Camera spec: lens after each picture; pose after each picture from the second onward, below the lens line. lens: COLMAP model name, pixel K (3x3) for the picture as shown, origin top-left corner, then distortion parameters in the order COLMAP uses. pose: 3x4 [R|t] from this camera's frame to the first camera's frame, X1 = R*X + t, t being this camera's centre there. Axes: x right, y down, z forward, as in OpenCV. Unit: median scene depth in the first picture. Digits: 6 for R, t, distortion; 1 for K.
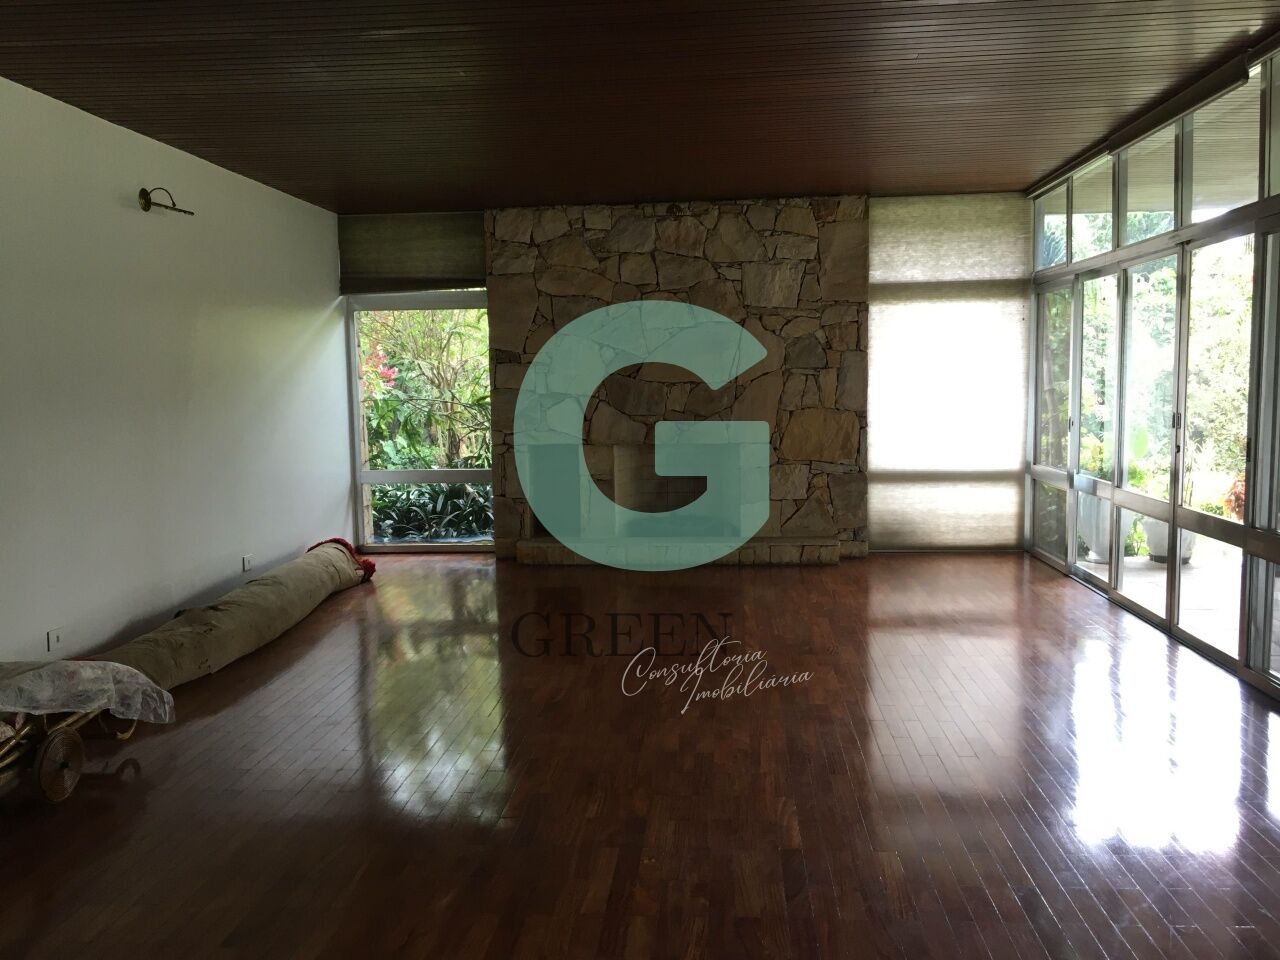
lens RADIAL K [[1067.3, 0, 629.0], [0, 1067.3, 484.9], [0, 0, 1]] dist [0.066032, -0.089715]
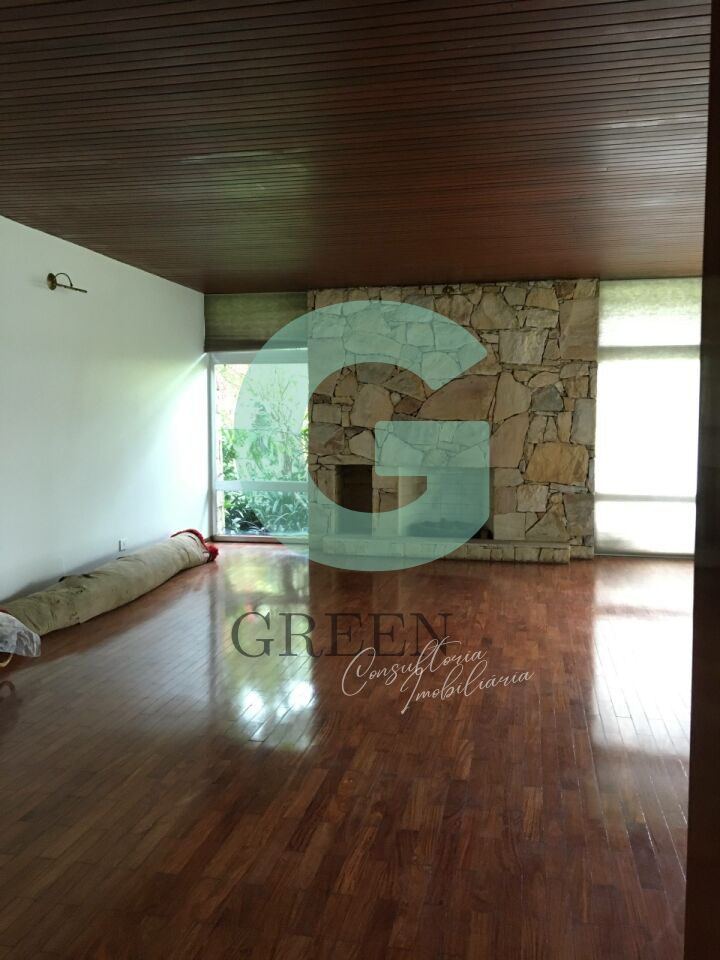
lens RADIAL K [[800.5, 0, 361.8], [0, 800.5, 479.5], [0, 0, 1]] dist [0.066032, -0.089715]
pose [[0.992900, 0.028278, -0.115542, 0.057690], [-0.031001, 0.999281, -0.021834, 0.002038], [0.114842, 0.025261, 0.993063, 0.008361]]
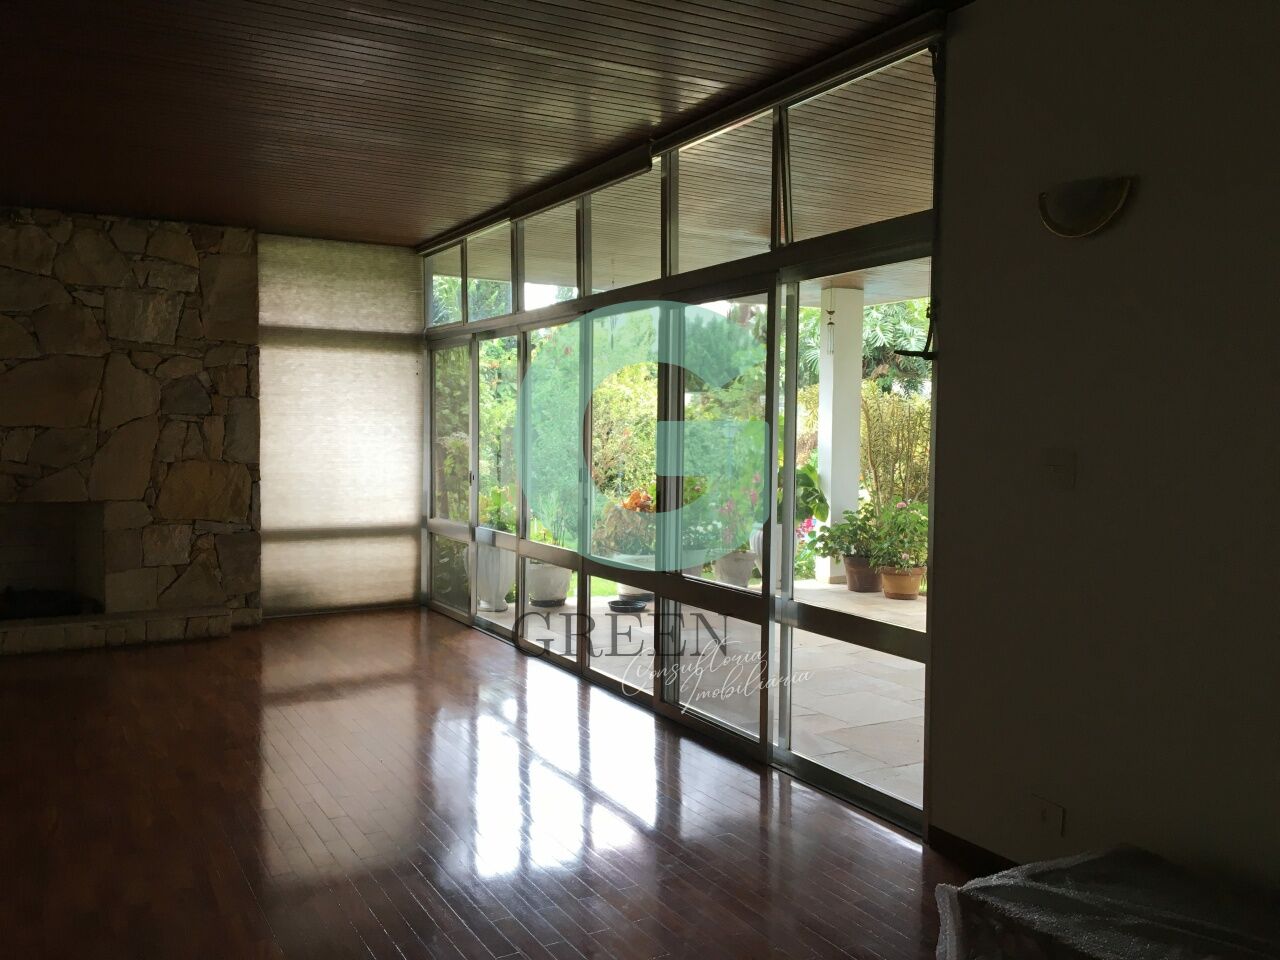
lens RADIAL K [[1067.3, 0, 632.2], [0, 1067.3, 478.8], [0, 0, 1]] dist [0.066032, -0.089715]
pose [[0.819052, -0.002423, 0.573714, -0.042769], [0.033604, 0.998477, -0.043758, -0.005471], [-0.572734, 0.055119, 0.817886, 0.072759]]
